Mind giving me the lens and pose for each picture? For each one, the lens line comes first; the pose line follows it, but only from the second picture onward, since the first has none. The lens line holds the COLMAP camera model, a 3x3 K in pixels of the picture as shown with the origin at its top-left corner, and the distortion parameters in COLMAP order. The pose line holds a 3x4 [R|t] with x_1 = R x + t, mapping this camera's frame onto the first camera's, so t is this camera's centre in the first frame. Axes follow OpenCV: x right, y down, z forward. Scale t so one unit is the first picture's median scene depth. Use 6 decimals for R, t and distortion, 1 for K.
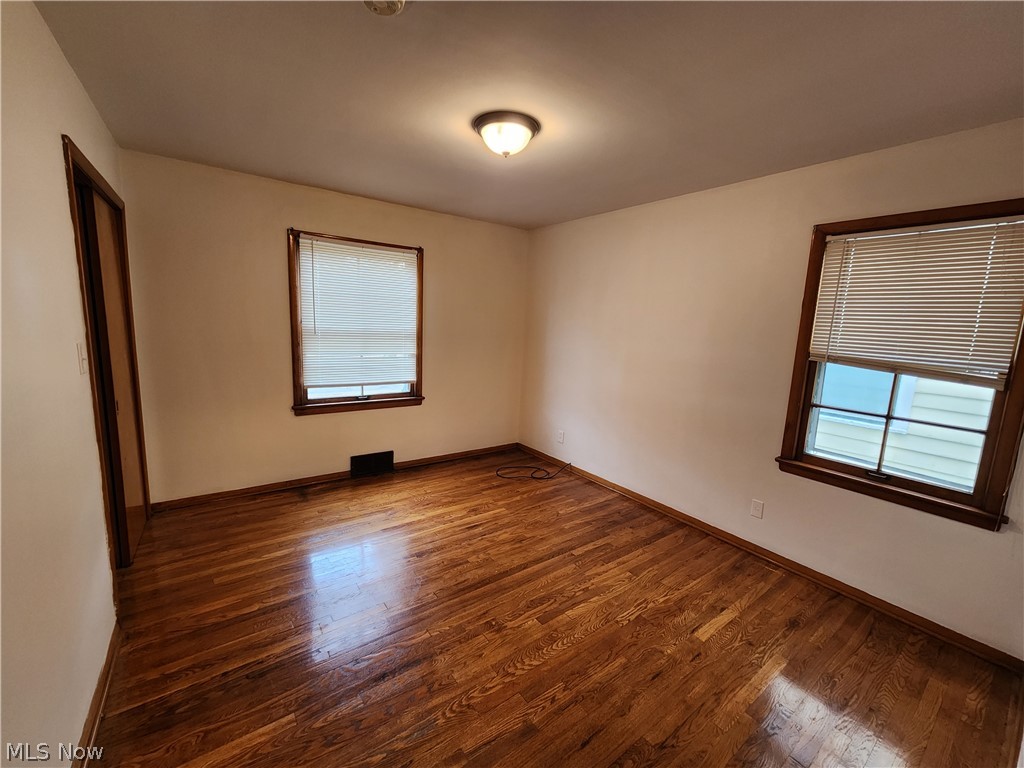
lens RADIAL K [[410.5, 0, 512.7], [0, 410.5, 381.8], [0, 0, 1]] dist [-0.001174, -0.000139]
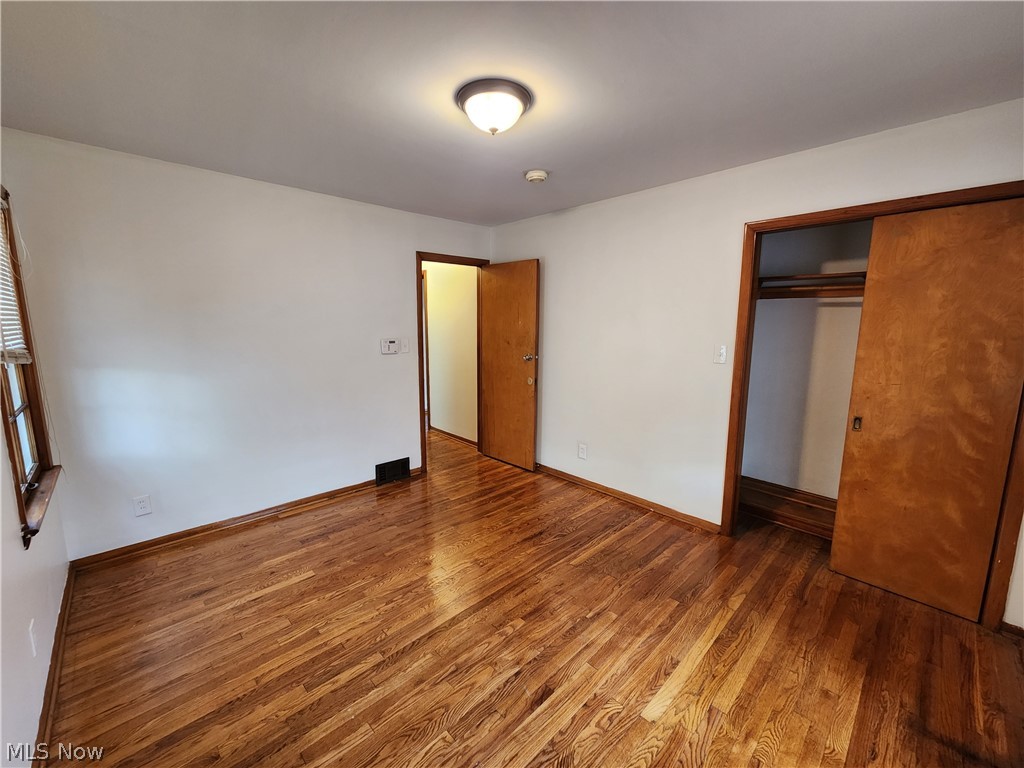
lens RADIAL K [[410.5, 0, 512.4], [0, 410.5, 381.9], [0, 0, 1]] dist [-0.001174, -0.000139]
pose [[-0.989983, -0.027346, -0.138513, 0.037161], [-0.067155, 0.954183, 0.291591, -0.243074], [0.124193, 0.297972, -0.946461, 1.583055]]
